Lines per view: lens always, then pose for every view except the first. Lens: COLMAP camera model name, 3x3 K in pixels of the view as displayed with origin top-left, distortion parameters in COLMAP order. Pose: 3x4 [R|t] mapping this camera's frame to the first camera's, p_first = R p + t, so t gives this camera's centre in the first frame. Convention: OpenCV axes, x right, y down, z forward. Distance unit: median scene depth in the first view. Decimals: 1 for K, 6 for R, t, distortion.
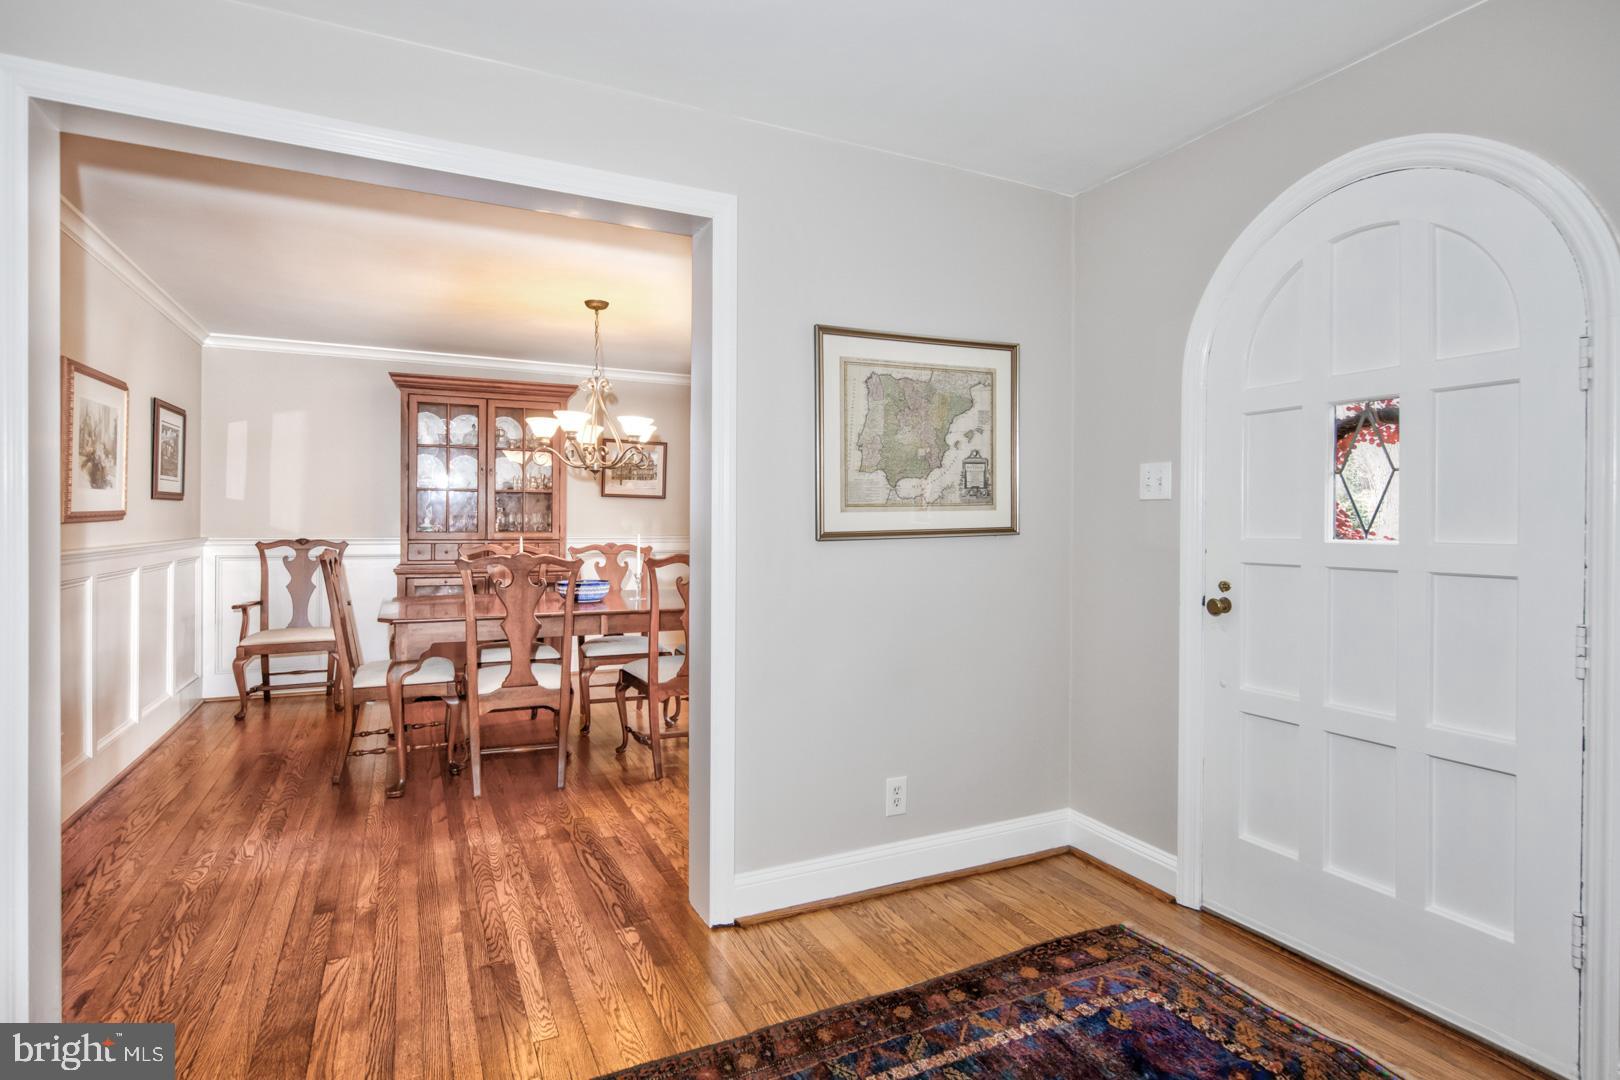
lens RADIAL K [[823.2, 0, 808.8], [0, 823.2, 529.9], [0, 0, 1]] dist [-0.006111, 0.000044]
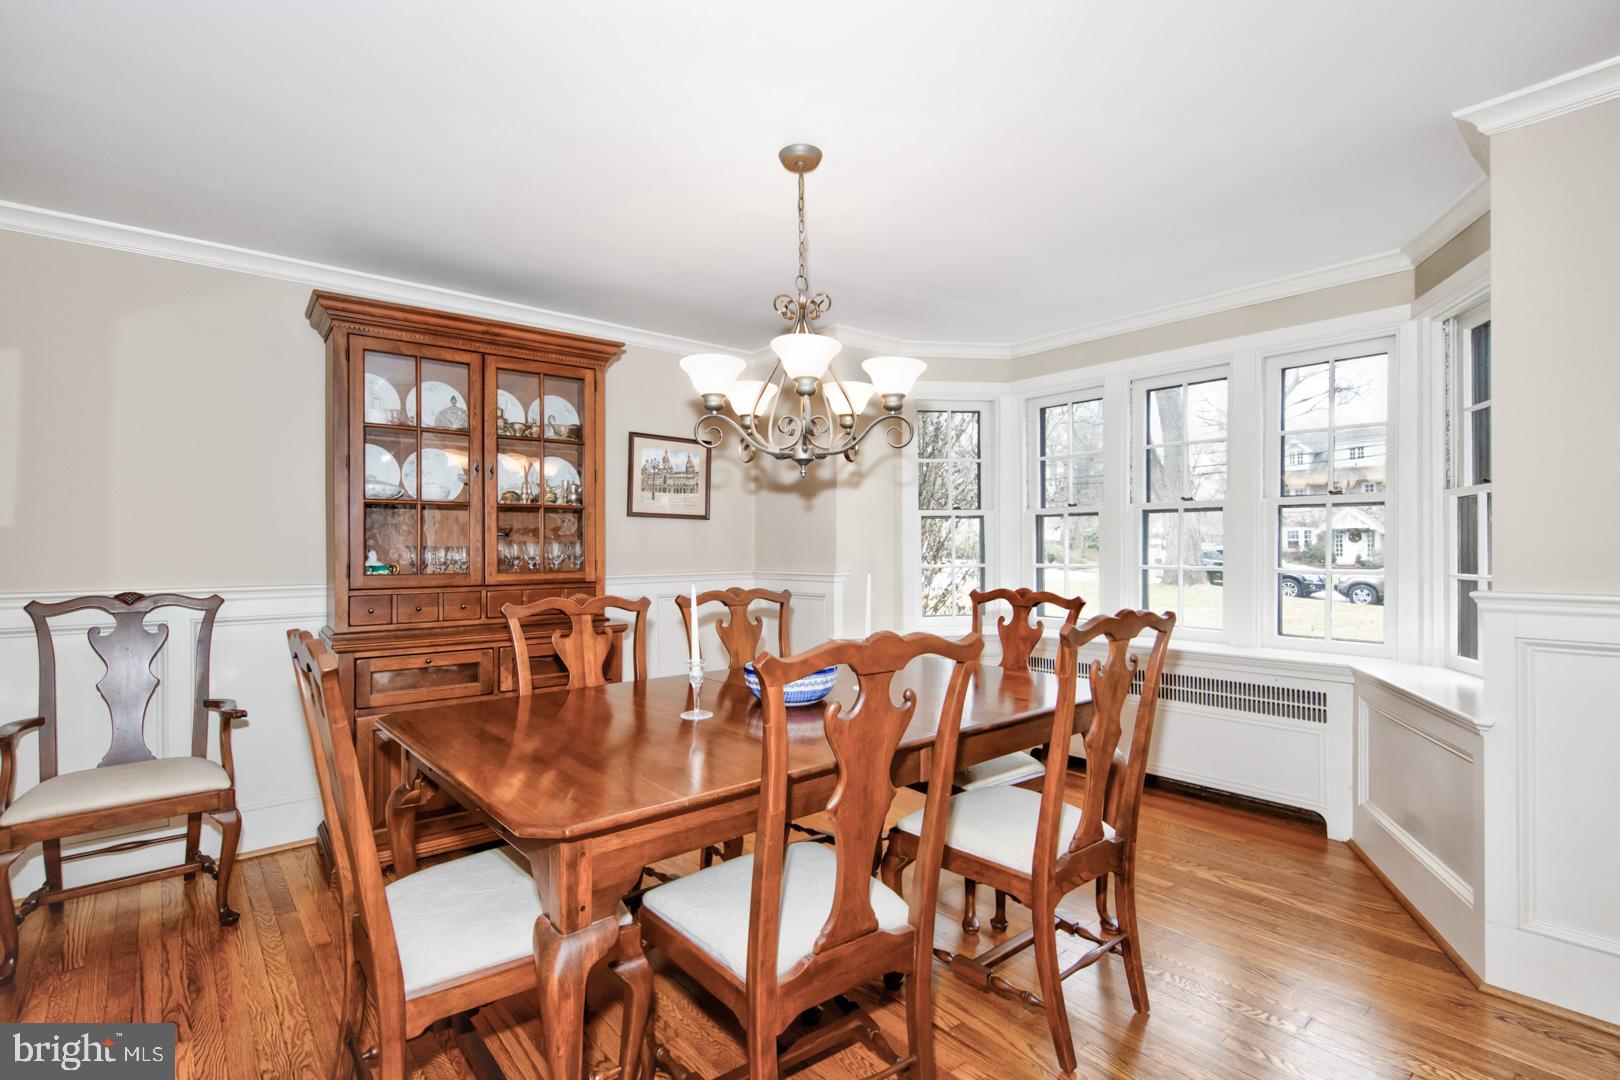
lens RADIAL K [[766.7, 0, 810.5], [0, 766.7, 544.5], [0, 0, 1]] dist [-0.014421, -0.000879]
pose [[0.966448, -0.010686, 0.256639, -0.317374], [0.014923, 0.999783, -0.014566, -0.006671], [-0.256428, 0.017907, 0.966397, 0.415975]]
